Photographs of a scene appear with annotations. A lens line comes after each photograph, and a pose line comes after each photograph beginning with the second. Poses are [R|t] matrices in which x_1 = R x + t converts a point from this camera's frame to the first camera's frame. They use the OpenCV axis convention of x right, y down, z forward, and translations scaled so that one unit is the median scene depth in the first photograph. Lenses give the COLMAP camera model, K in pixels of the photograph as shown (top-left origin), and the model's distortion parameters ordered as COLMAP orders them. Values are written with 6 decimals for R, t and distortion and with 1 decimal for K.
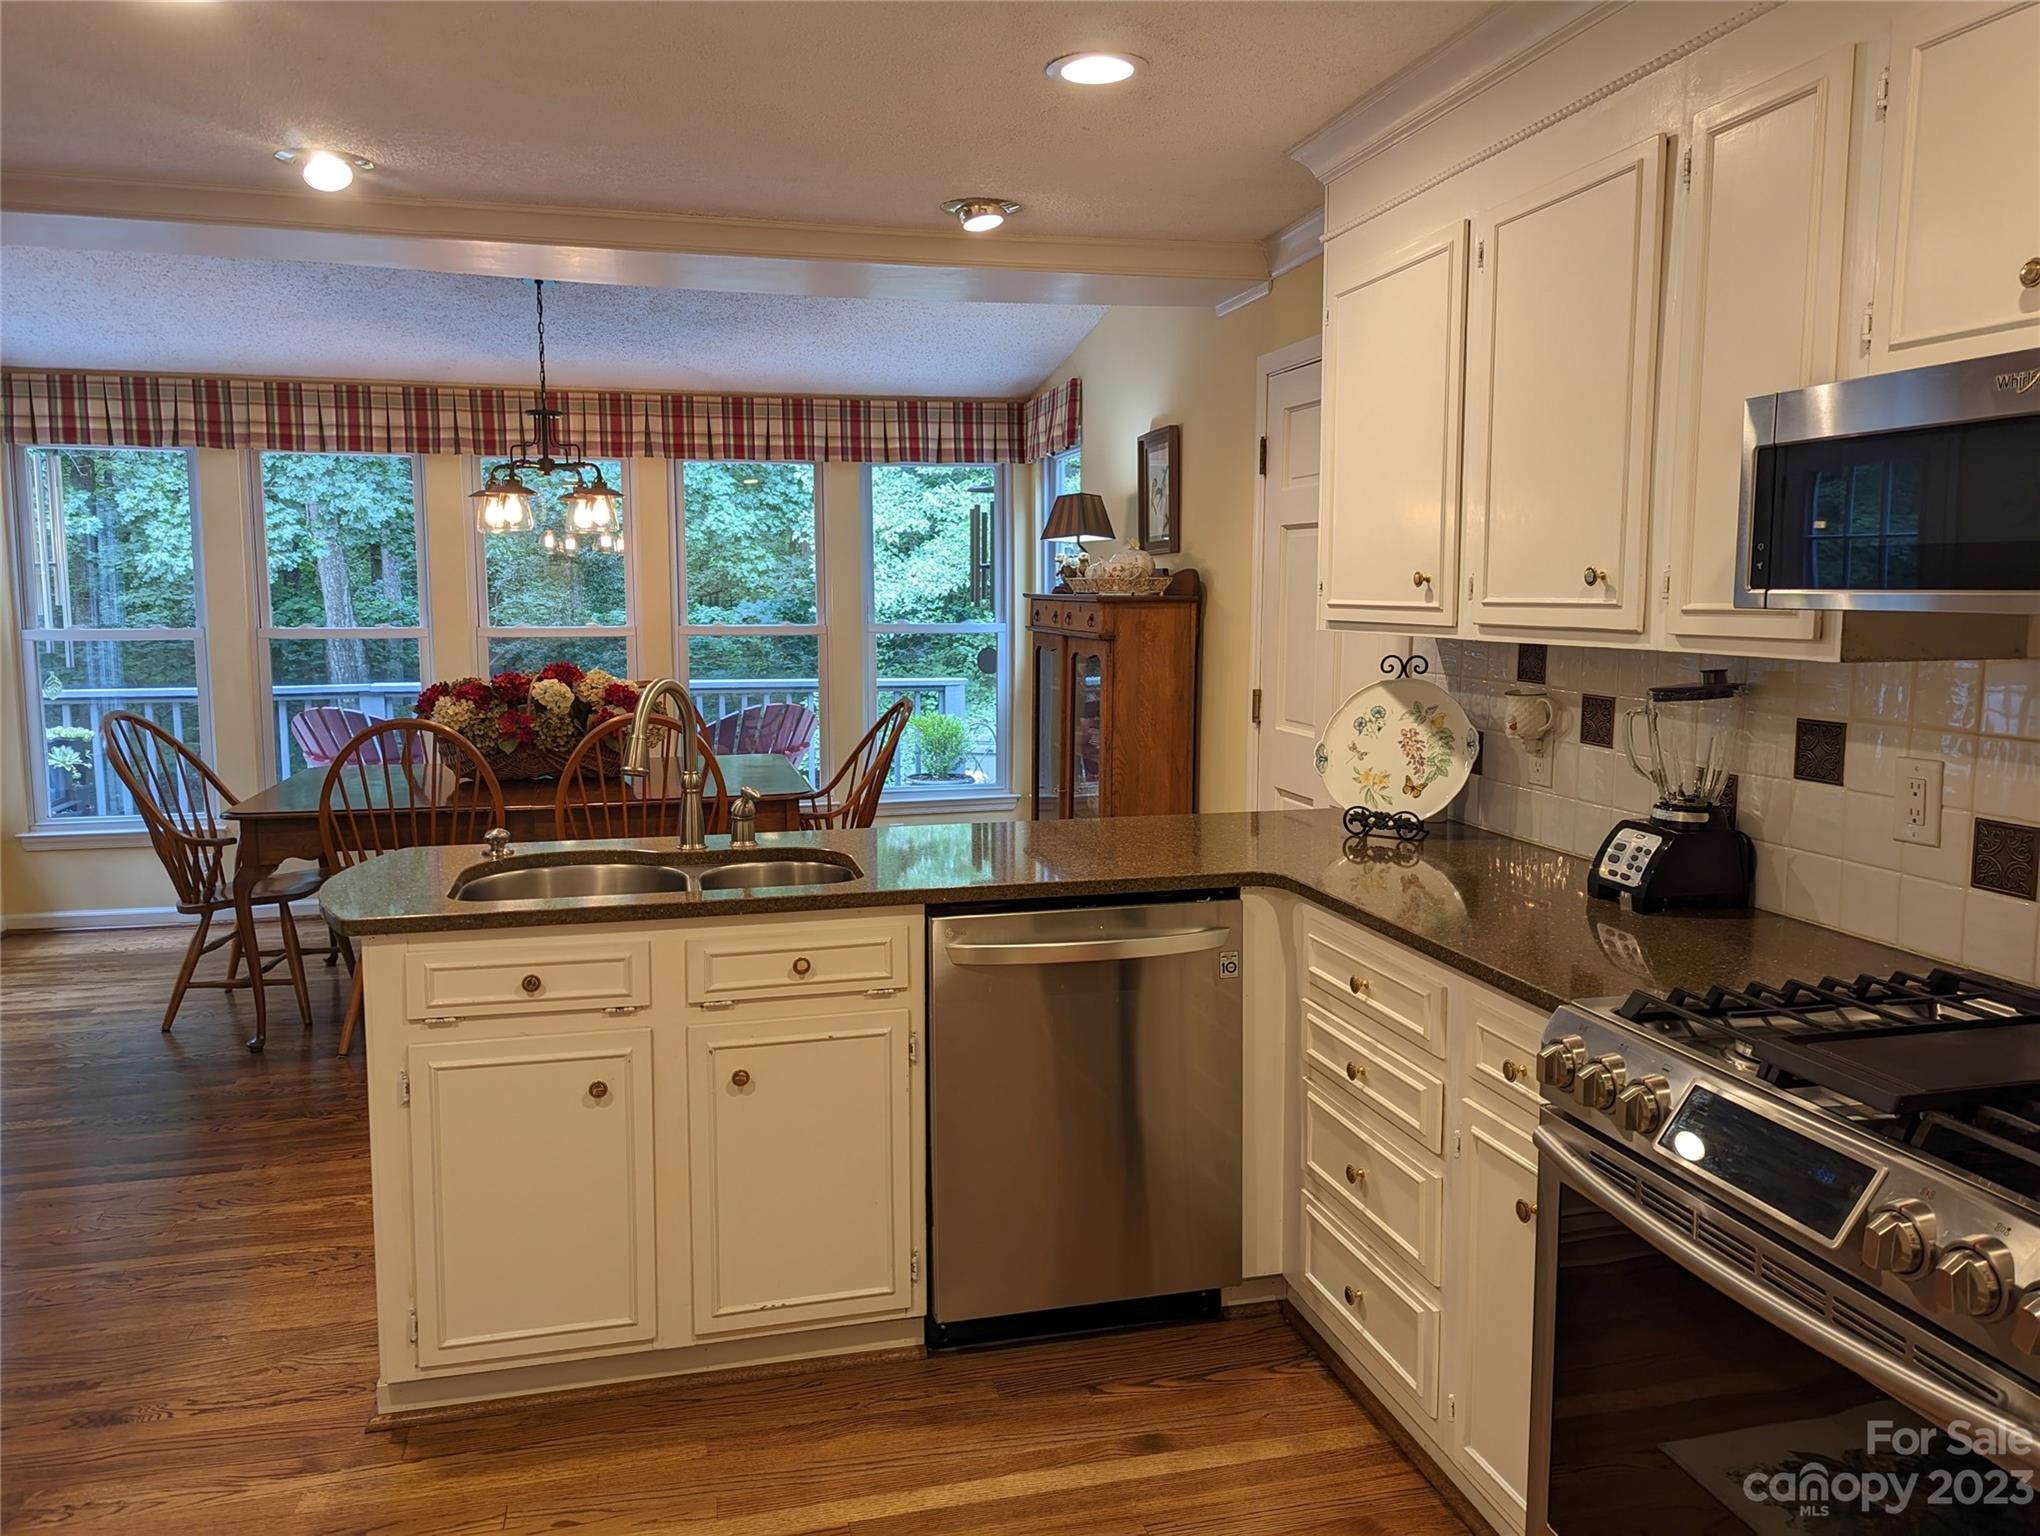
lens RADIAL K [[1431.4, 0, 1003.7], [0, 1431.4, 750.1], [0, 0, 1]] dist [0.069326, -0.063169]
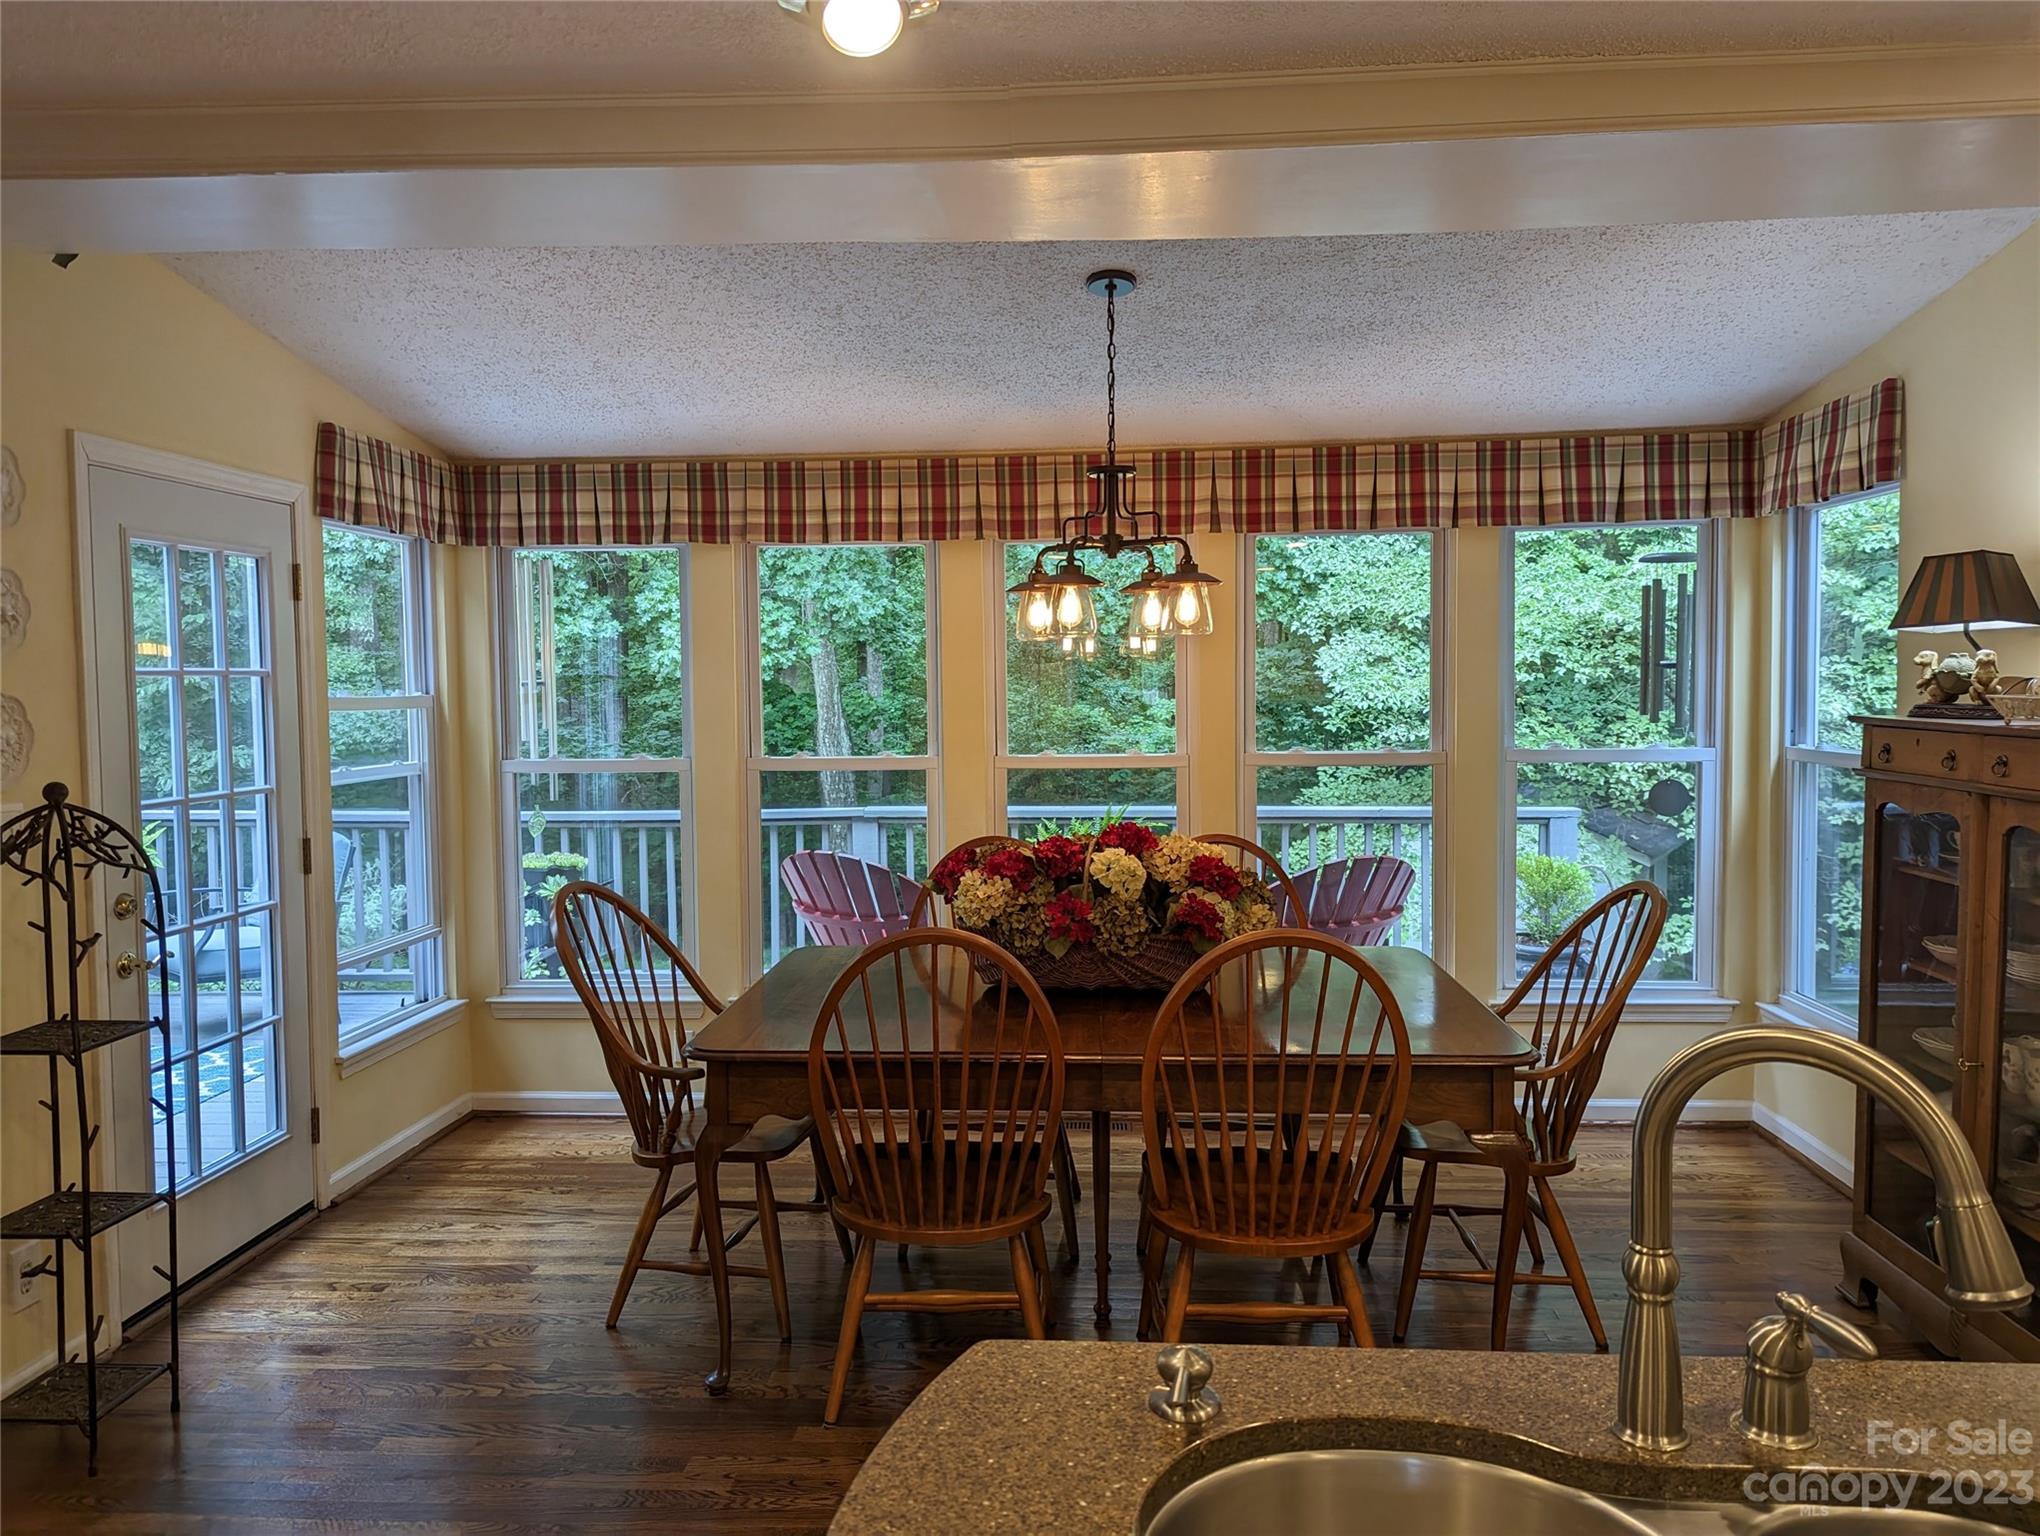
lens RADIAL K [[1431.4, 0, 1028.3], [0, 1431.4, 768.7], [0, 0, 1]] dist [0.069326, -0.063169]
pose [[0.958538, 0.008088, -0.284850, -0.130221], [-0.021465, 0.998807, -0.043872, -0.046332], [0.284155, 0.048167, 0.957568, 0.268295]]
